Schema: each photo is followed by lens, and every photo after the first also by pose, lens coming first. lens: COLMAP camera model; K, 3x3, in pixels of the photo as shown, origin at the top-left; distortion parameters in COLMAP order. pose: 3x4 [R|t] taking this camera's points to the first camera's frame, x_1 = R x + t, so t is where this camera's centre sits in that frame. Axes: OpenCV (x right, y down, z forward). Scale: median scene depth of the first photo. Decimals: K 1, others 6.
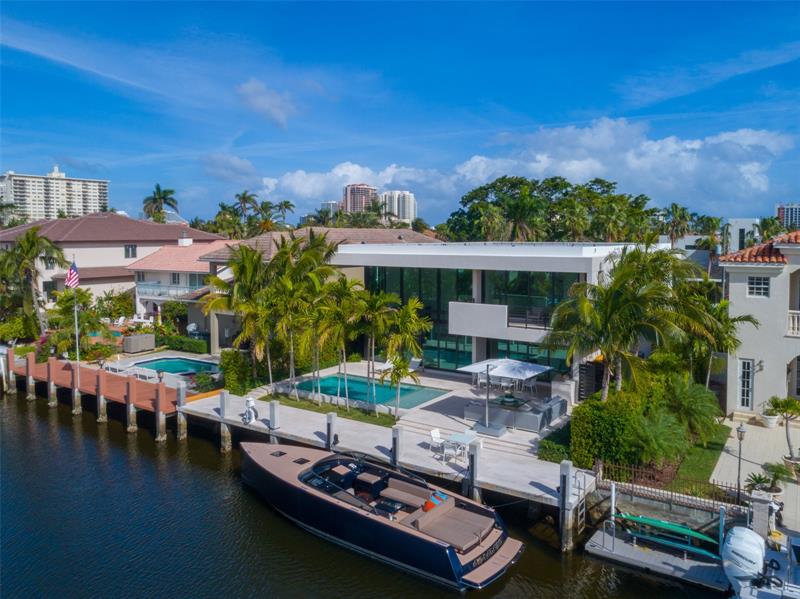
lens RADIAL K [[615.1, 0, 413.1], [0, 615.1, 298.4], [0, 0, 1]] dist [-0.042666, -0.005448]
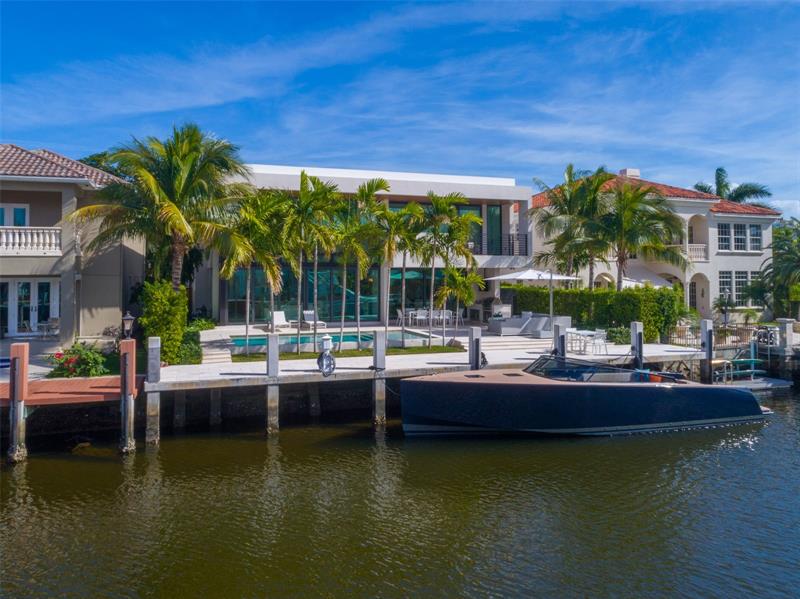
lens RADIAL K [[634.6, 0, 400.7], [0, 634.6, 271.7], [0, 0, 1]] dist [-0.011030, -0.002630]
pose [[0.606363, 0.004017, 0.795178, -0.710544], [0.083797, 0.994096, -0.068922, 0.136539], [-0.790760, 0.108425, 0.602447, 0.466484]]
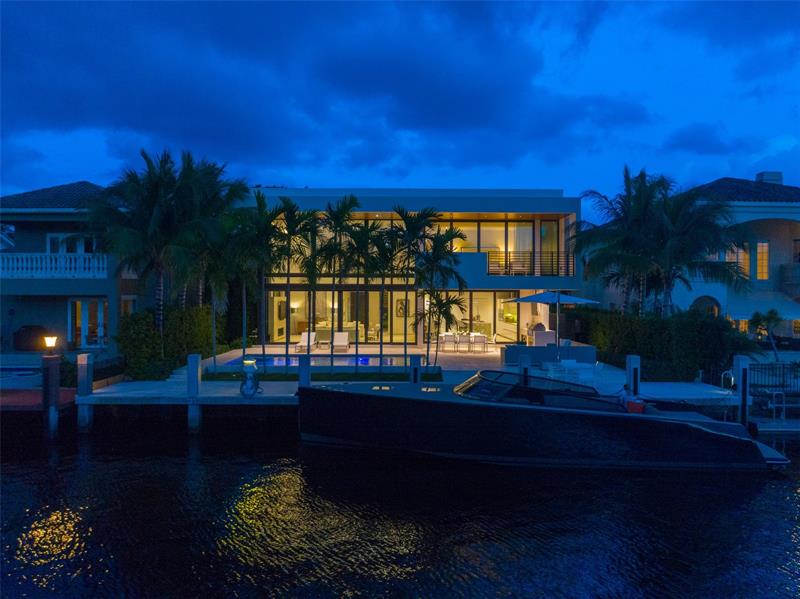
lens RADIAL K [[619.8, 0, 400.2], [0, 619.8, 299.4], [0, 0, 1]] dist [-0.006400, -0.001841]
pose [[0.831441, -0.000241, 0.555614, -0.464810], [0.054227, 0.995261, -0.080716, 0.149916], [-0.552961, 0.097240, 0.827513, 0.320398]]
